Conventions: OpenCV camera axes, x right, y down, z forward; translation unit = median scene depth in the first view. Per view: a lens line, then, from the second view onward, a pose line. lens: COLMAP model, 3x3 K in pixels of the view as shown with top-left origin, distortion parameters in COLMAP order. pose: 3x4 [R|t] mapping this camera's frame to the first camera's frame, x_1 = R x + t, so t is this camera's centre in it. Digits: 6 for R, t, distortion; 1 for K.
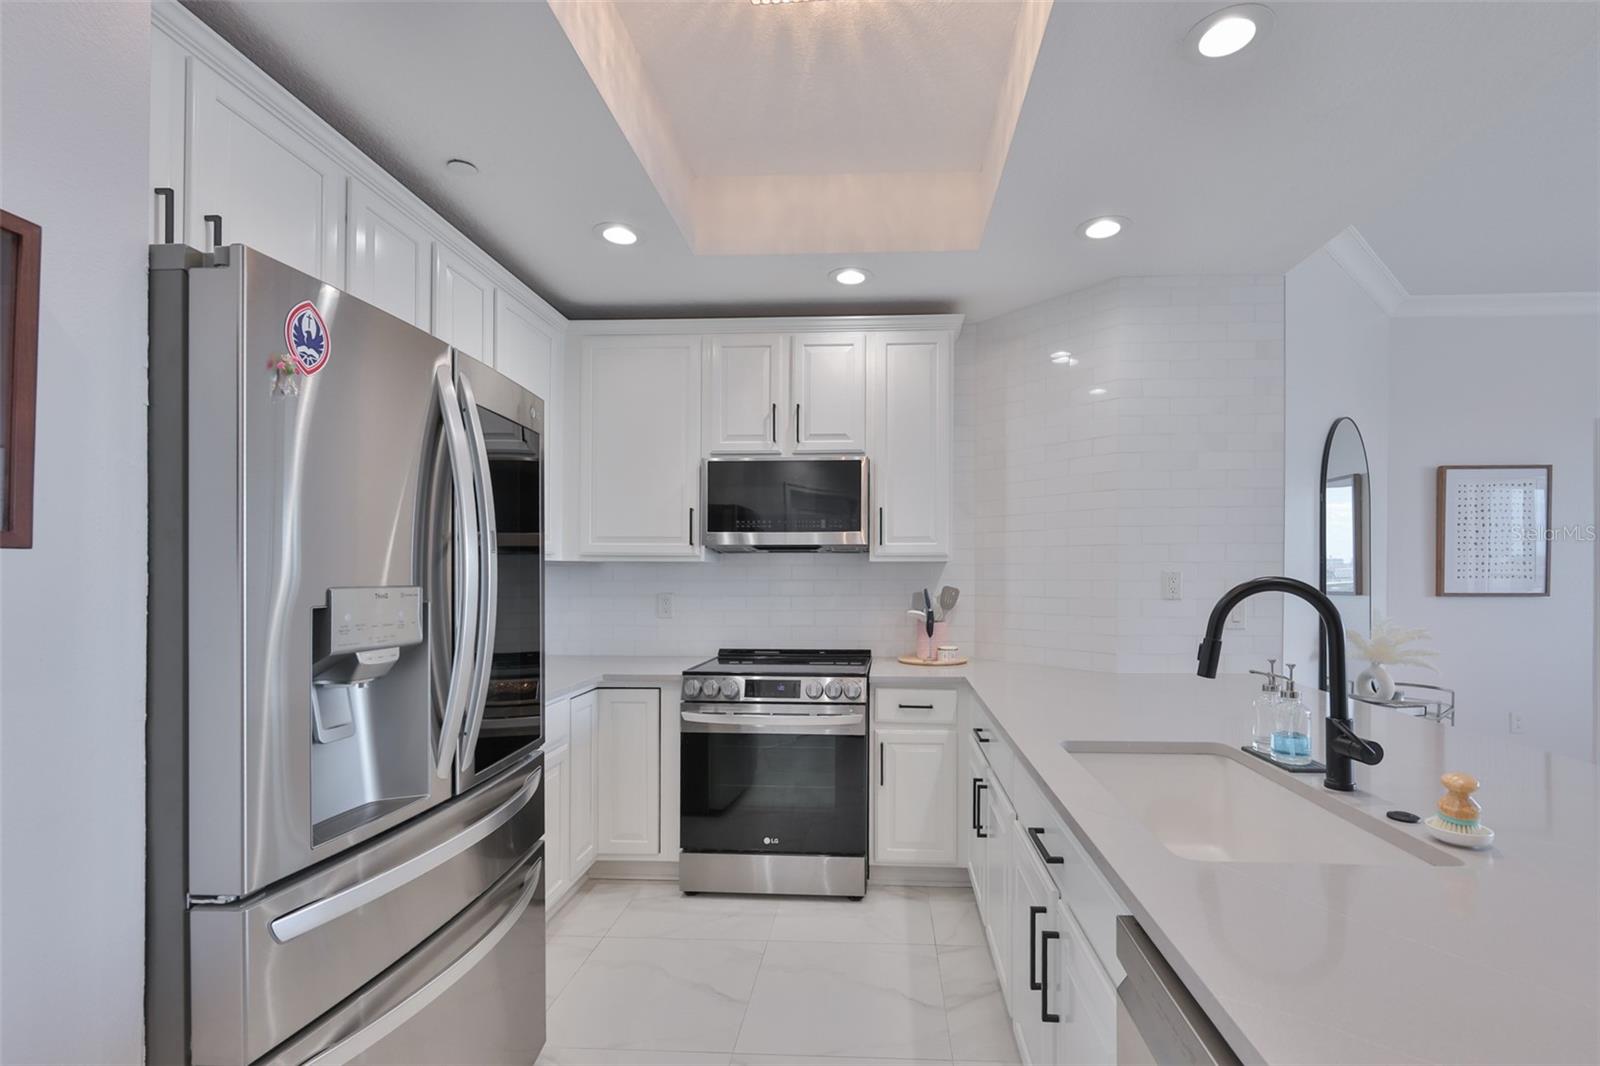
lens RADIAL K [[707.6, 0, 864.9], [0, 707.6, 574.2], [0, 0, 1]] dist [-0.000855, 0.000030]
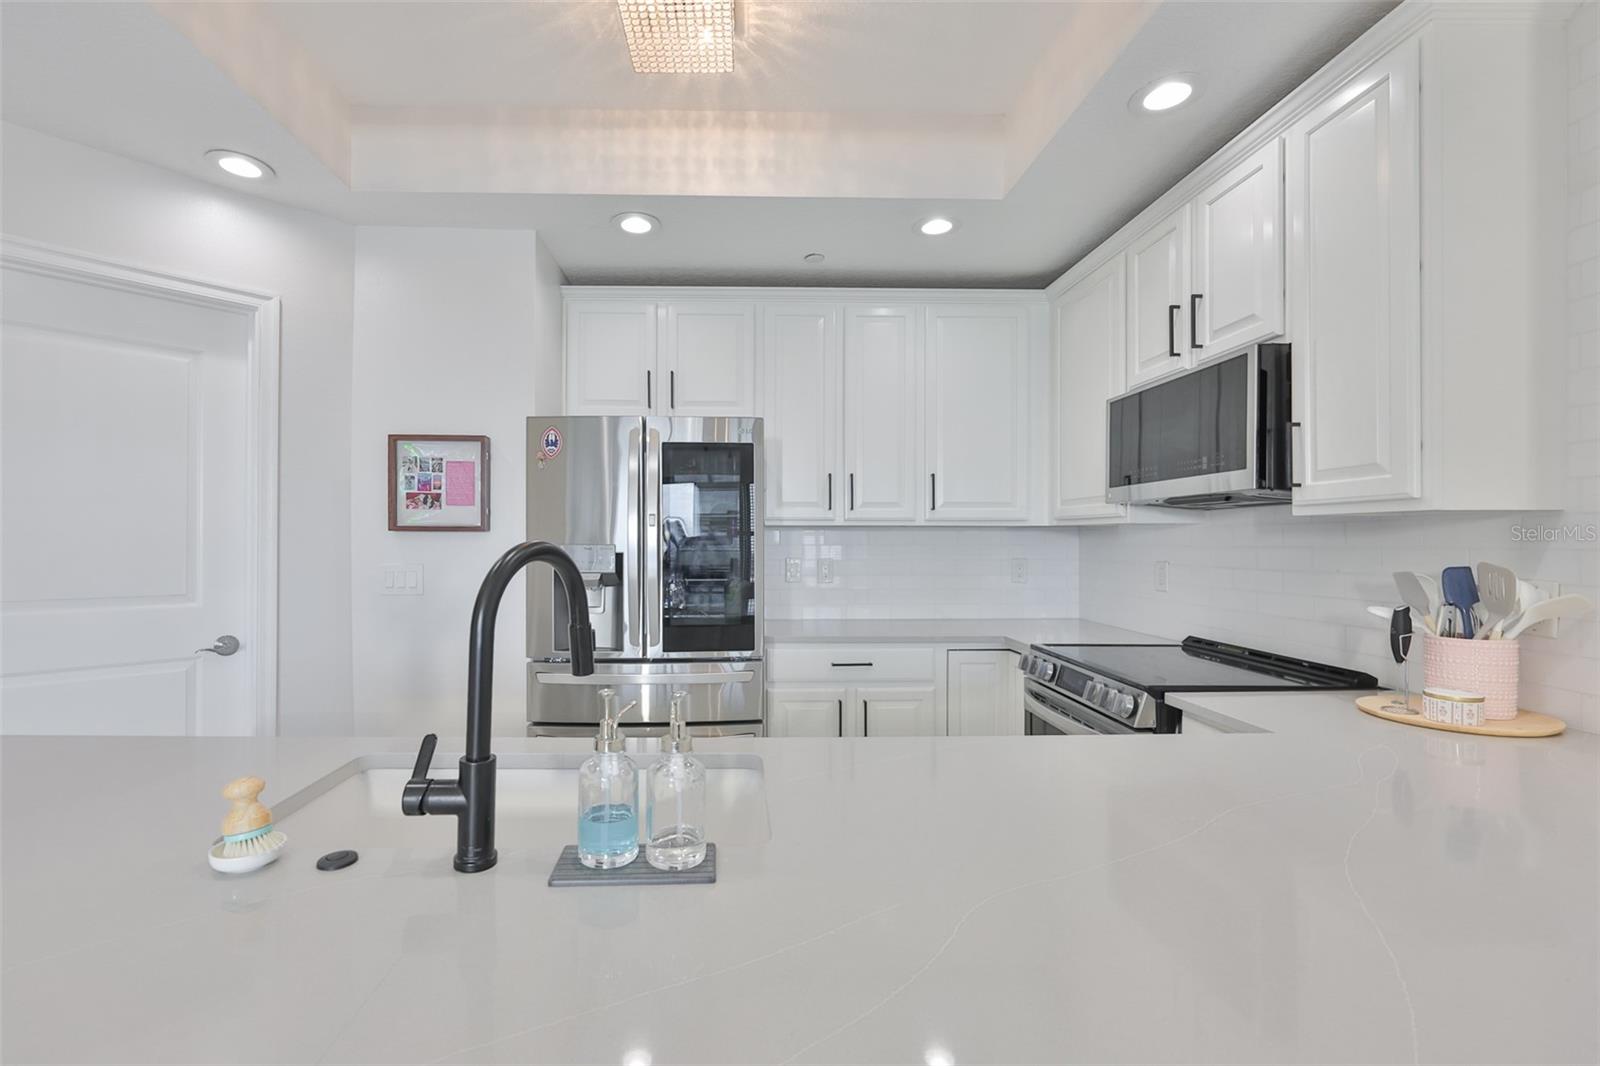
lens RADIAL K [[694.9, 0, 744.6], [0, 694.9, 540.4], [0, 0, 1]] dist [-0.000764, -0.000008]
pose [[0.064294, 0.001986, -0.997929, 0.612796], [0.001193, 0.999997, 0.002067, 0.000861], [0.997930, -0.001323, 0.064292, 0.555583]]
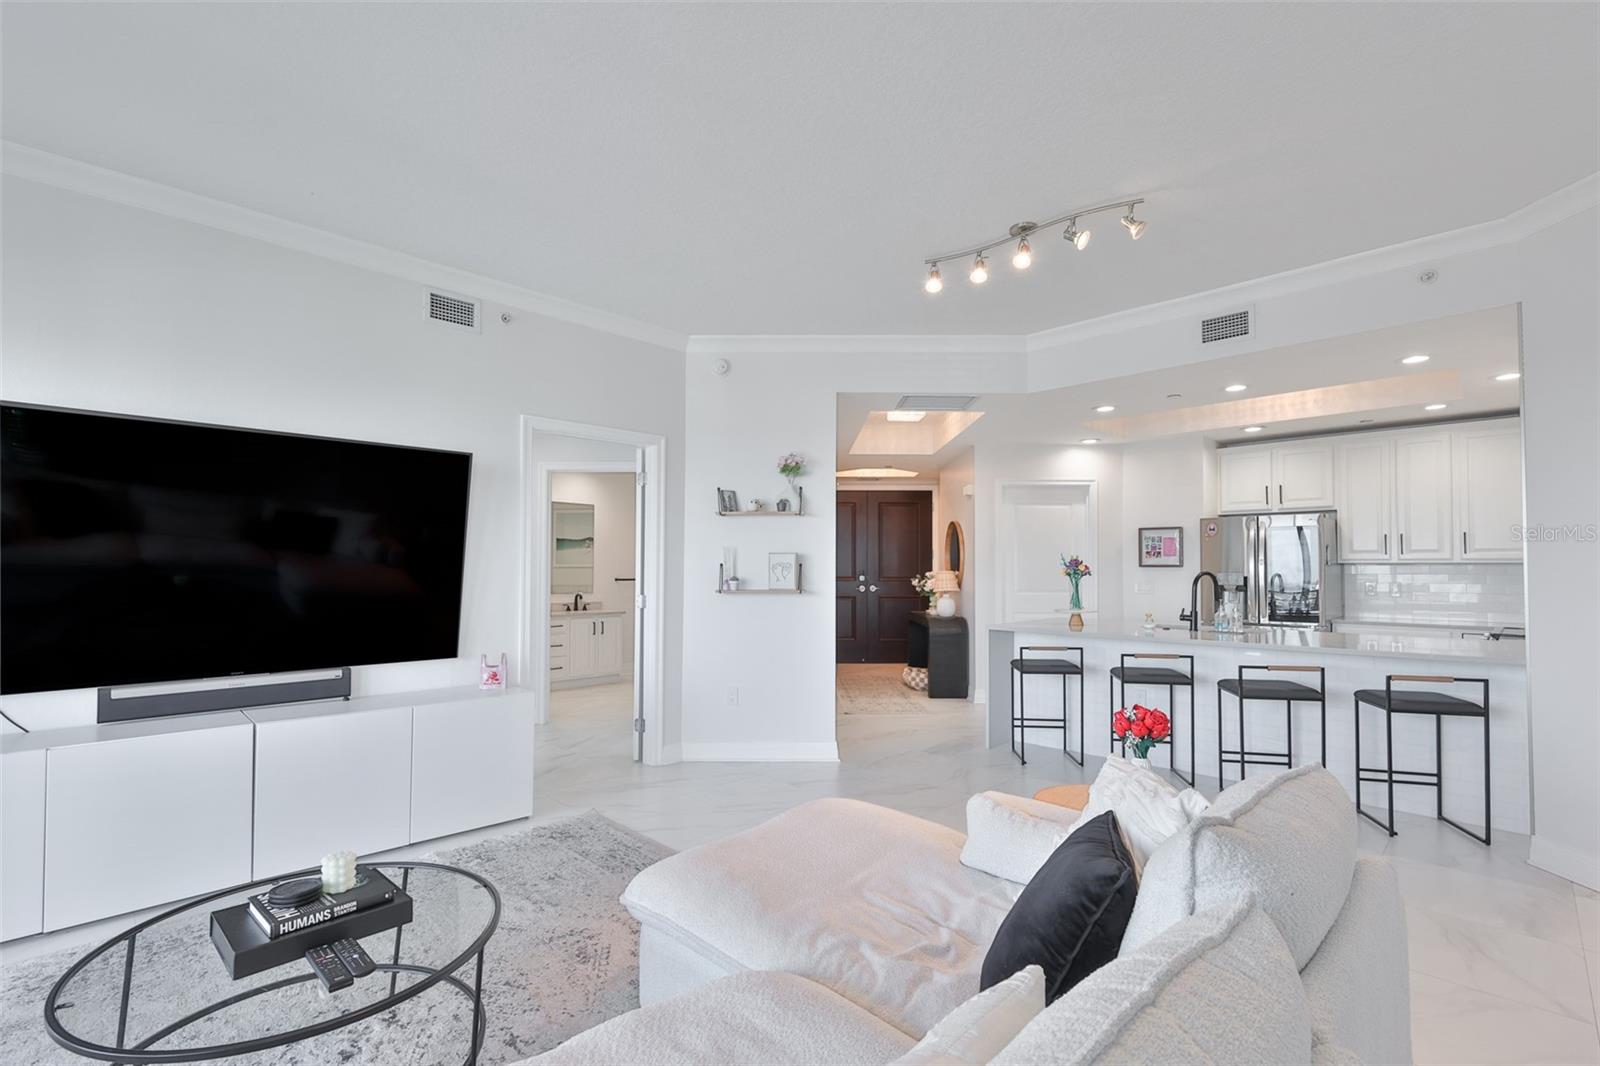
lens RADIAL K [[736.5, 0, 785.7], [0, 736.5, 550.5], [0, 0, 1]] dist [0.001730, 0.000121]
pose [[-0.676864, -0.018794, -0.735868, 2.197962], [0.000207, 0.999669, -0.025722, -0.002668], [0.736108, -0.017563, -0.676636, 0.919568]]
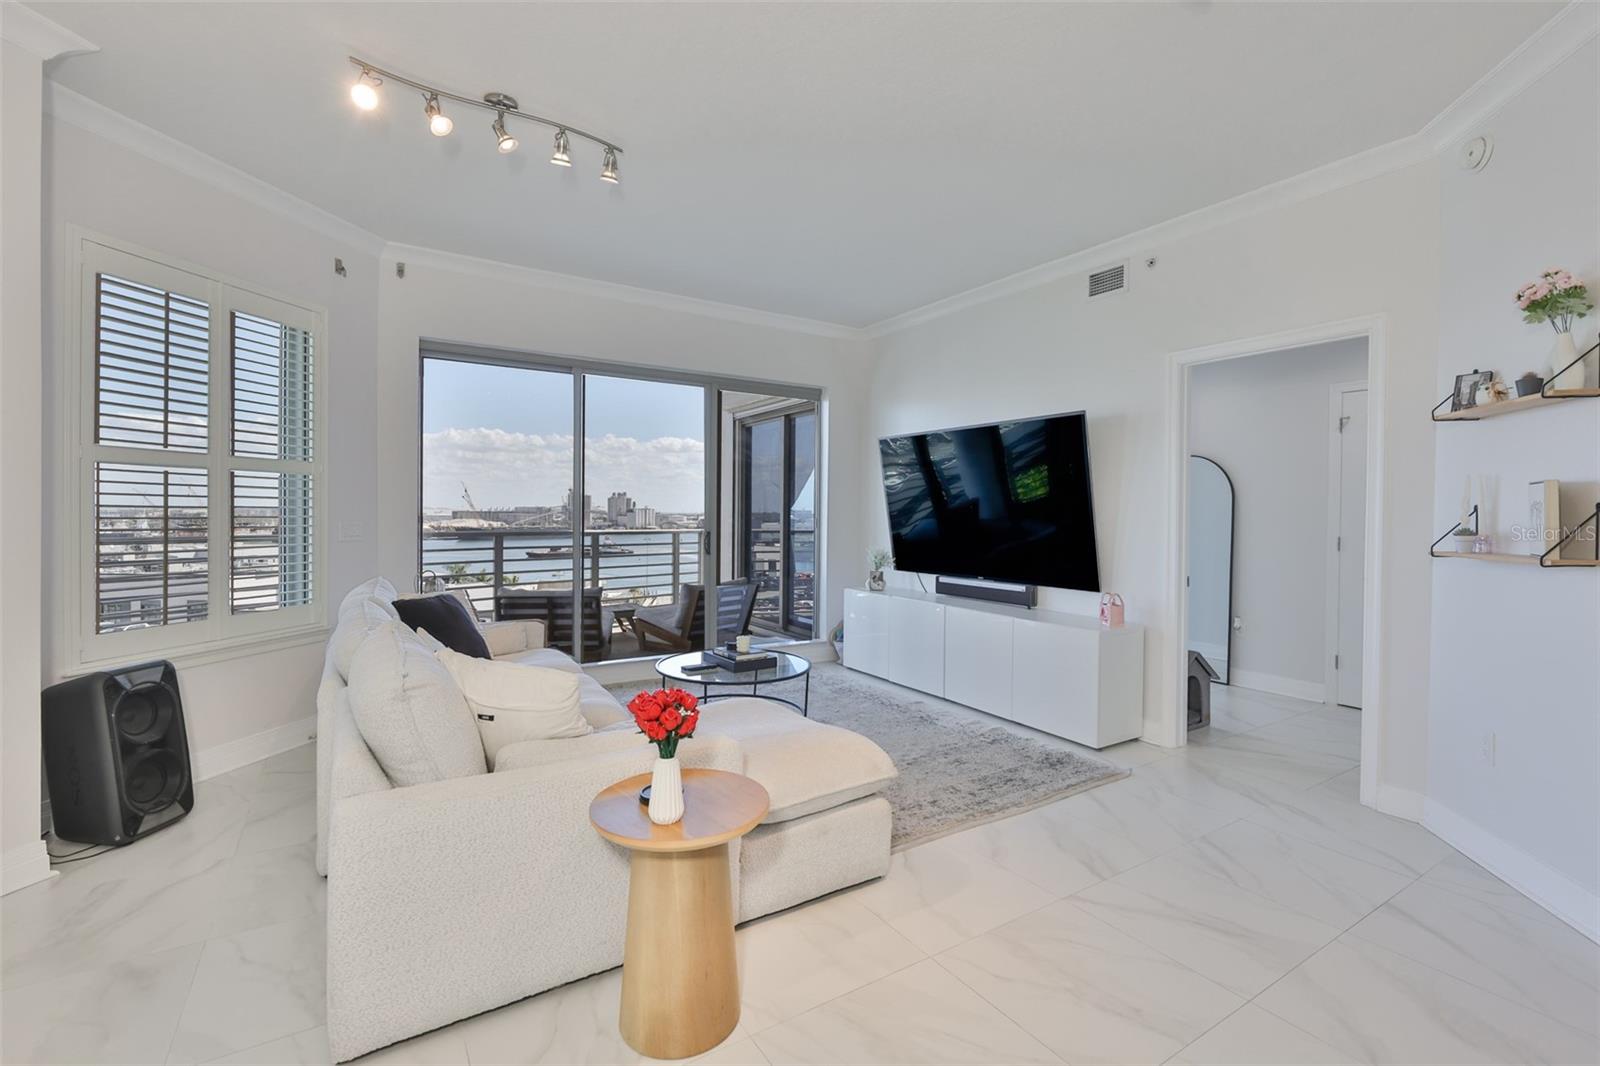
lens RADIAL K [[720.5, 0, 811.6], [0, 720.5, 522.8], [0, 0, 1]] dist [-0.017560, -0.000099]
pose [[-0.572394, -0.014989, 0.819841, 0.776885], [-0.011171, 0.999883, 0.010481, 0.006723], [-0.819902, -0.003159, -0.572495, 0.892028]]
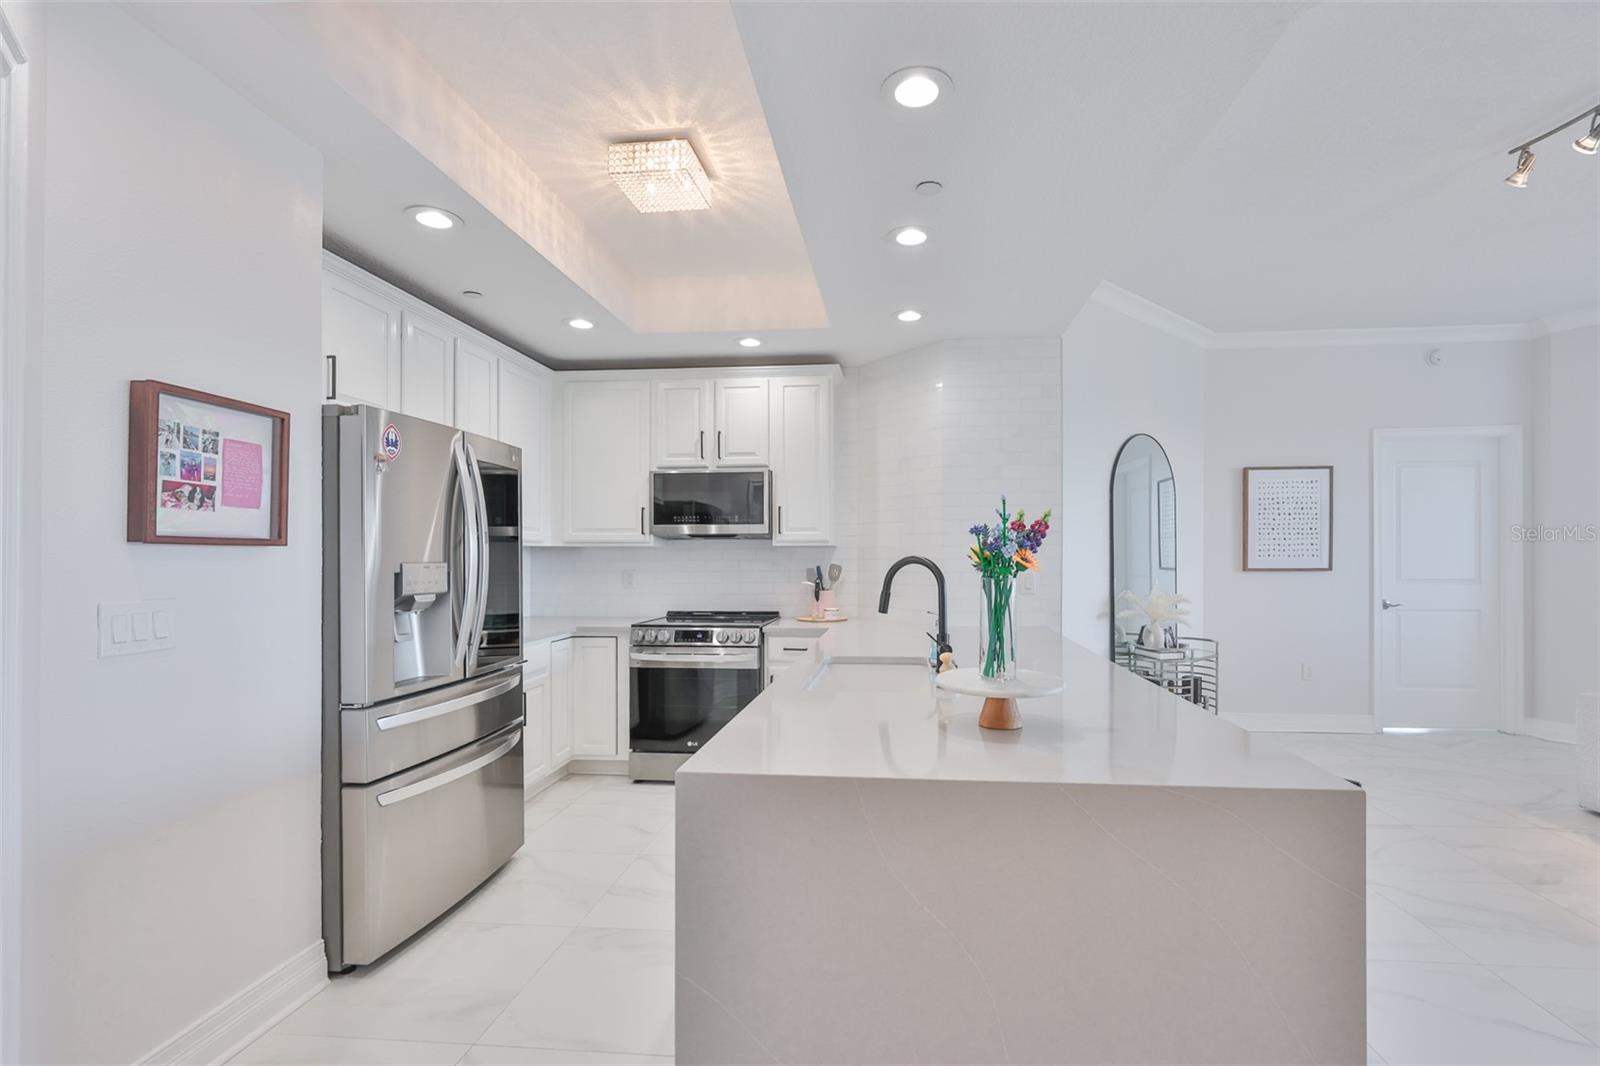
lens RADIAL K [[695.3, 0, 859.8], [0, 695.3, 556.5], [0, 0, 1]] dist [0.001387, 0.000208]
pose [[0.999497, -0.003499, -0.031535, 0.238861], [0.003564, 0.999992, 0.002022, 0.000822], [0.031528, -0.002133, 0.999501, -0.367454]]
